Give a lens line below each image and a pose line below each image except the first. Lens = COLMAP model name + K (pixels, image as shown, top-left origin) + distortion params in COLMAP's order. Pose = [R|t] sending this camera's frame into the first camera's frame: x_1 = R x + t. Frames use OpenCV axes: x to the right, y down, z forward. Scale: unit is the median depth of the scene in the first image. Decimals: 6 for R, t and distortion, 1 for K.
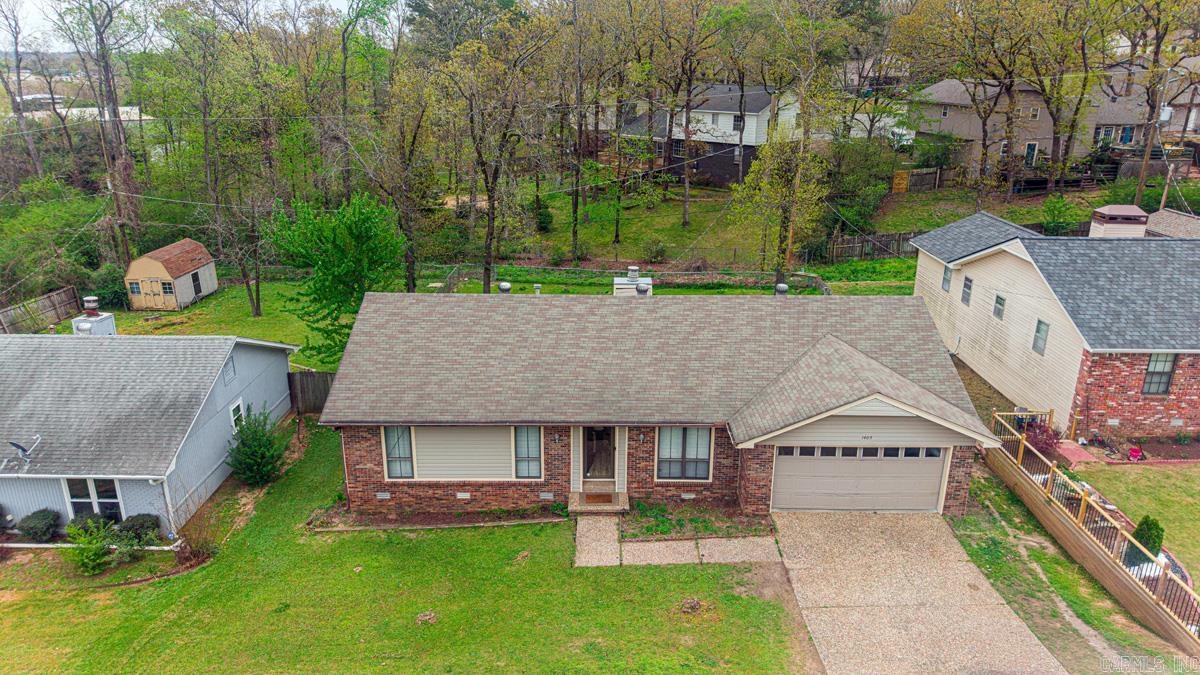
lens RADIAL K [[805.0, 0, 597.5], [0, 805.0, 337.4], [0, 0, 1]] dist [0.018957, -0.020305]
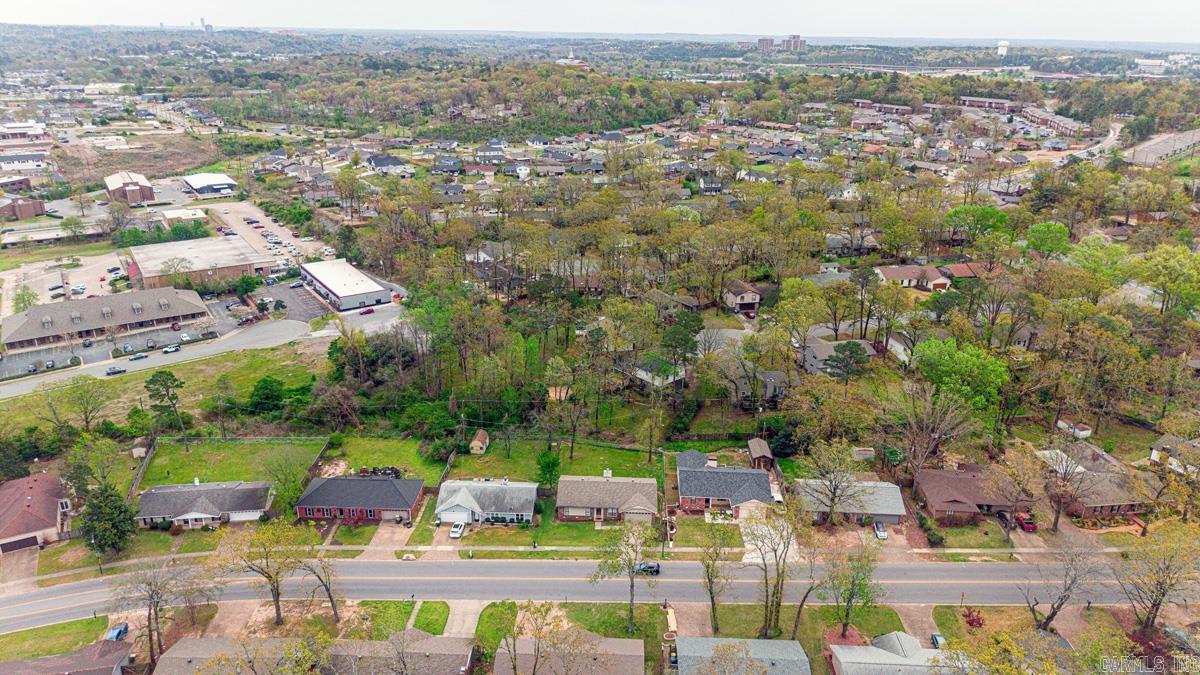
lens RADIAL K [[803.4, 0, 599.3], [0, 803.4, 325.1], [0, 0, 1]] dist [0.030789, -0.039704]
pose [[0.999430, 0.018323, -0.028342, 0.155817], [-0.017710, 0.999608, 0.021705, -1.431636], [0.028729, -0.021191, 0.999363, -5.187669]]
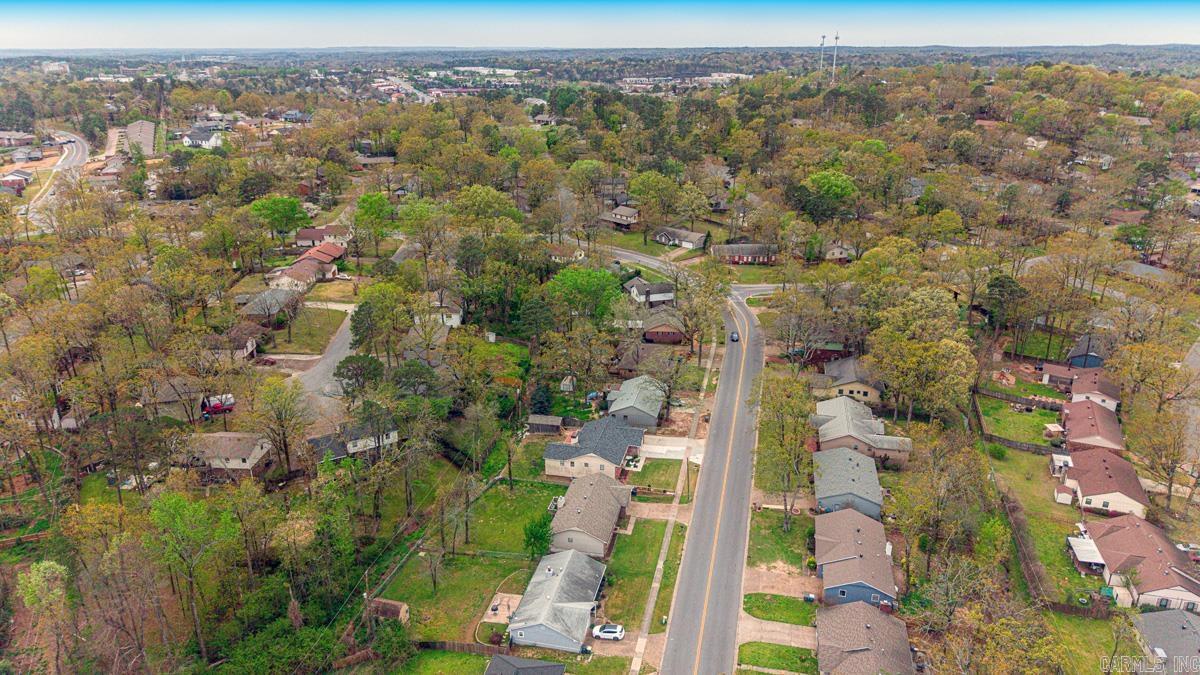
lens RADIAL K [[794.7, 0, 595.6], [0, 794.7, 340.3], [0, 0, 1]] dist [0.033602, -0.035537]
pose [[0.218756, -0.344937, 0.912778, -4.911439], [0.319687, 0.909142, 0.266946, -2.682757], [-0.921925, 0.233408, 0.309152, -1.017973]]
